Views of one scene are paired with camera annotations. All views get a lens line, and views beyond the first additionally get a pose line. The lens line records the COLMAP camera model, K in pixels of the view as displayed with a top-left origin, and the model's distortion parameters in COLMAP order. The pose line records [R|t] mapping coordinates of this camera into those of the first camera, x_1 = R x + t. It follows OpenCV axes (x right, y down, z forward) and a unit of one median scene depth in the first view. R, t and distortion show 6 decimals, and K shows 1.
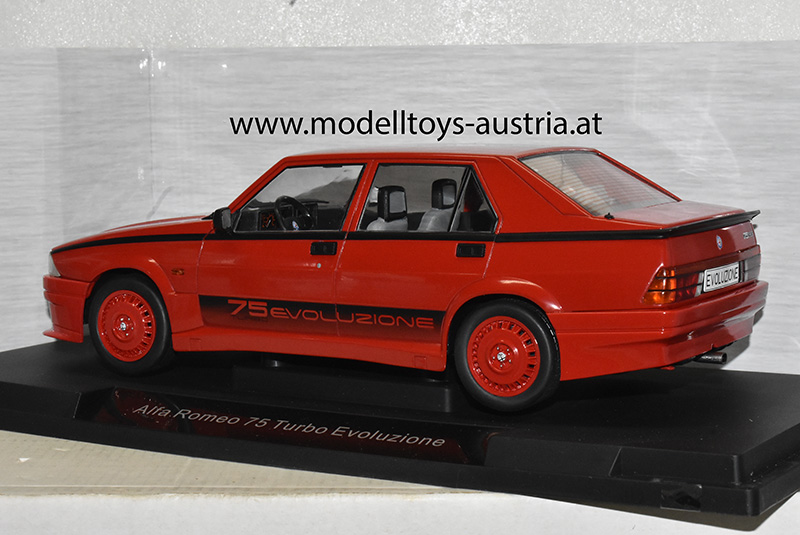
lens RADIAL K [[1793.1, 0, 400.0], [0, 1793.1, 267.5], [0, 0, 1]] dist [0.074321, 0.206770]
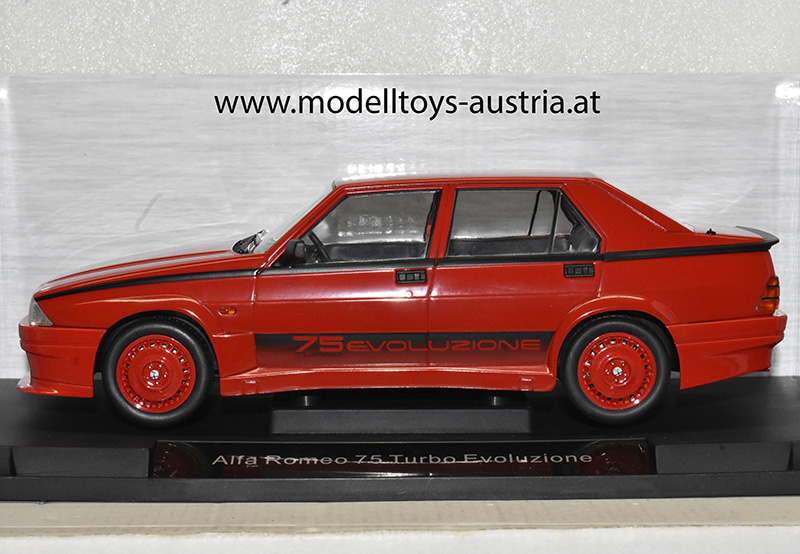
lens RADIAL K [[1885.2, 0, 400.0], [0, 1885.2, 277.0], [0, 0, 1]] dist [0.082644, 0.229911]
pose [[0.857124, -0.041703, 0.513420, -0.542672], [0.053956, 0.998503, -0.008972, -0.001563], [-0.512277, 0.035392, 0.858091, 0.109549]]
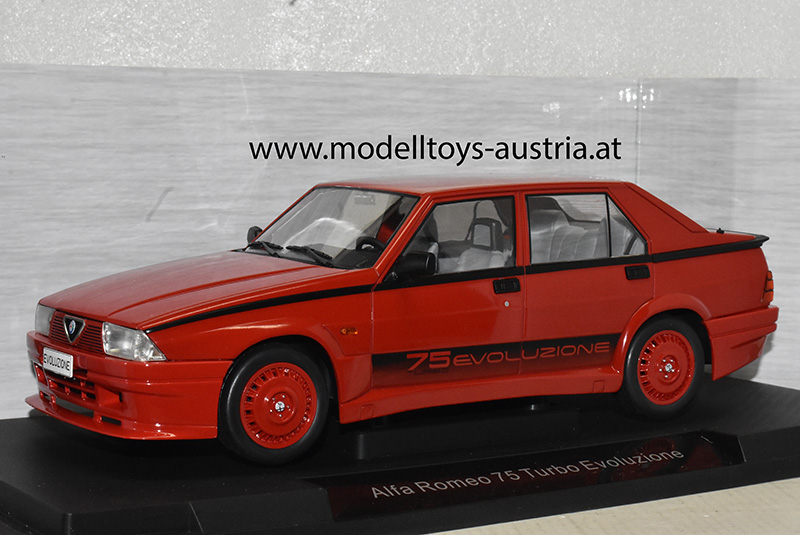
lens RADIAL K [[1793.1, 0, 400.0], [0, 1793.1, 267.5], [0, 0, 1]] dist [0.074321, 0.206770]
pose [[0.443205, -0.074838, 0.893291, -0.868312], [0.080542, 0.995803, 0.043465, -0.062691], [-0.892795, 0.052684, 0.447372, 0.582821]]
